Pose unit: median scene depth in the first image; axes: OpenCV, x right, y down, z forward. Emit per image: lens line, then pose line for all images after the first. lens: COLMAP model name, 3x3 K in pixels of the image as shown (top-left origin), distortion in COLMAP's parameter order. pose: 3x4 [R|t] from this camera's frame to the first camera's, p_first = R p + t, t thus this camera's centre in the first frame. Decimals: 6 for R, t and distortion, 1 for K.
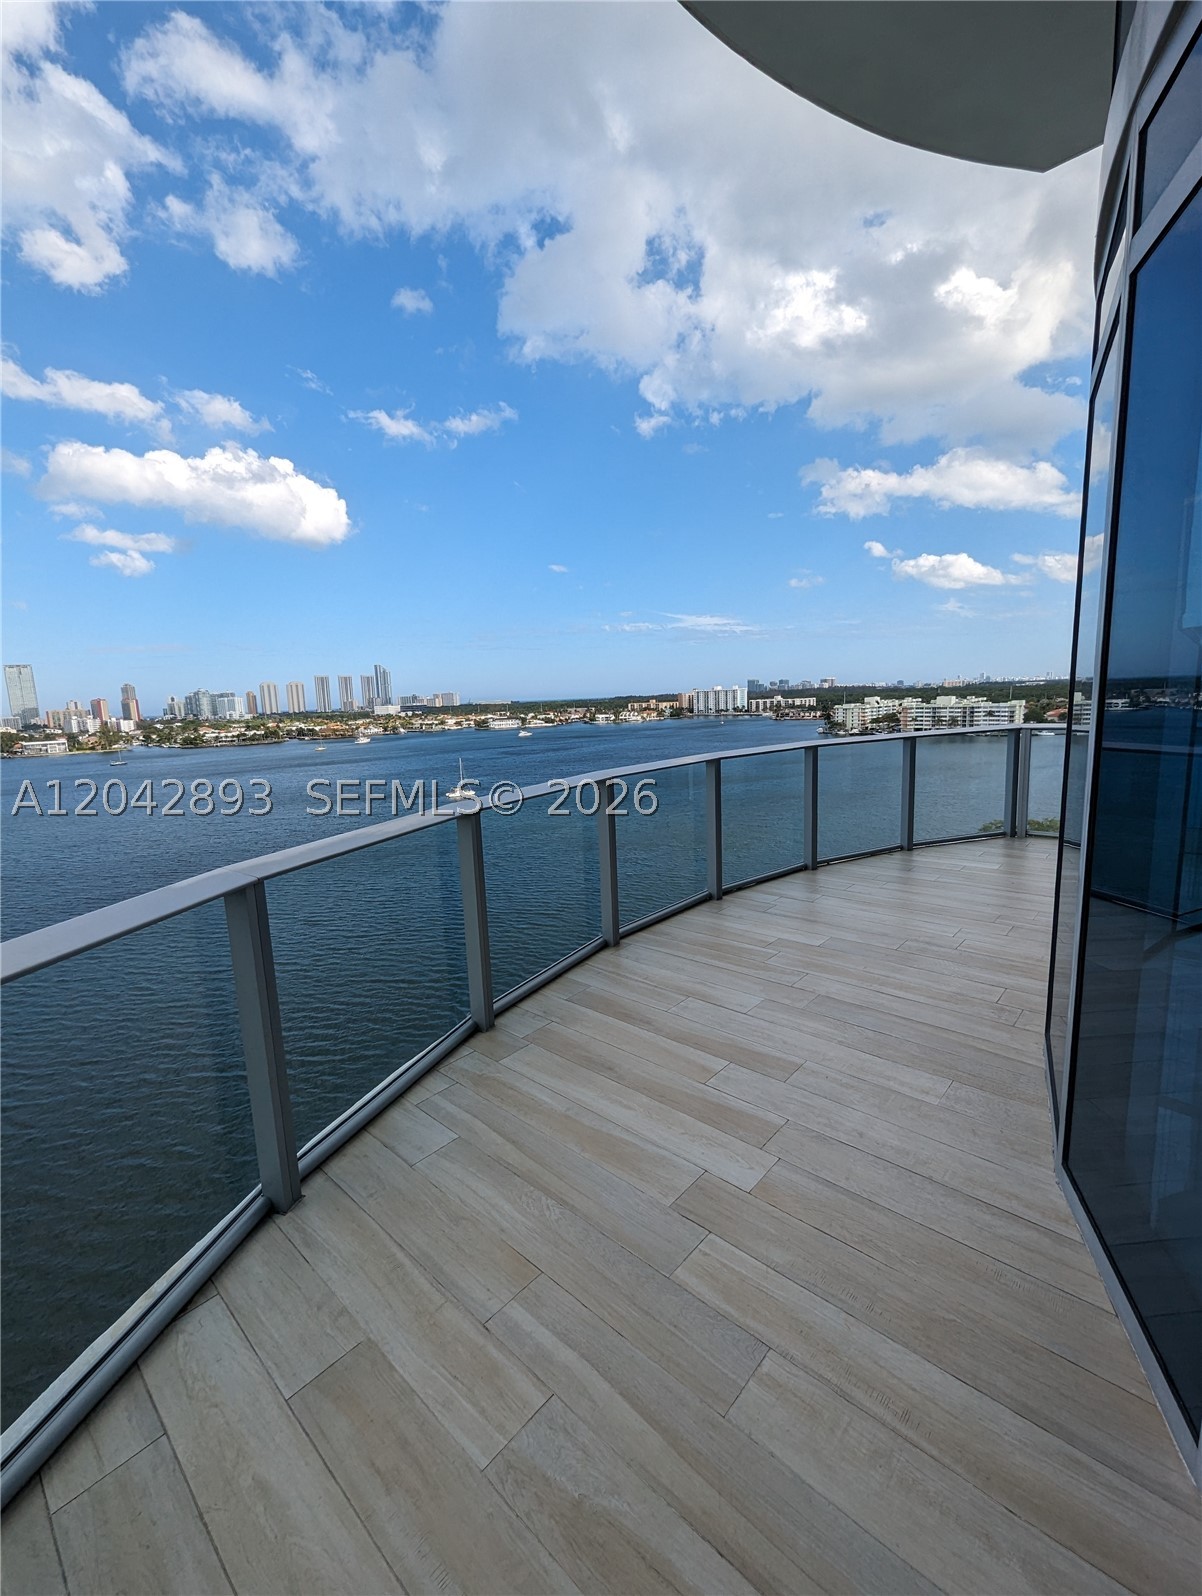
lens RADIAL K [[655.4, 0, 601.0], [0, 655.4, 798.0], [0, 0, 1]] dist [0.000432, -0.000357]
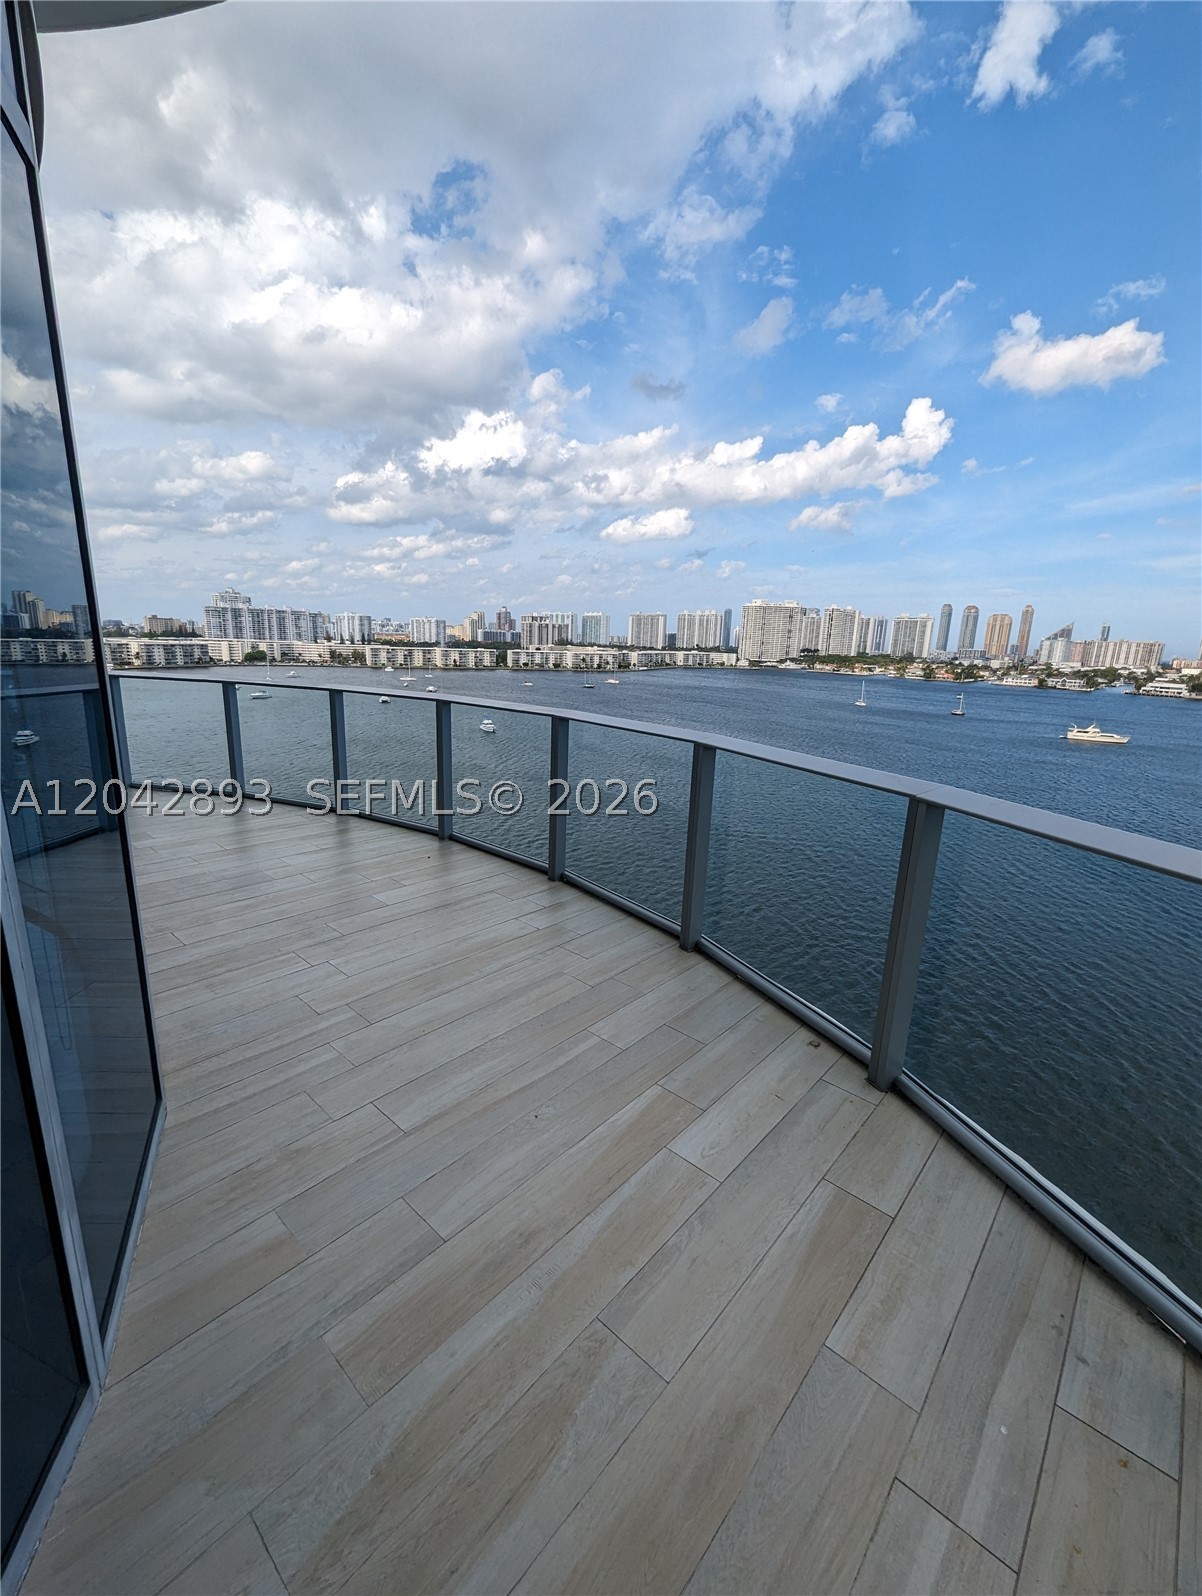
lens RADIAL K [[655.4, 0, 601.0], [0, 655.4, 798.0], [0, 0, 1]] dist [0.000432, -0.000357]
pose [[0.035843, 0.276569, -0.960325, 1.342211], [-0.189858, 0.945327, 0.265163, -0.260413], [0.981157, 0.172821, 0.086392, 1.312823]]
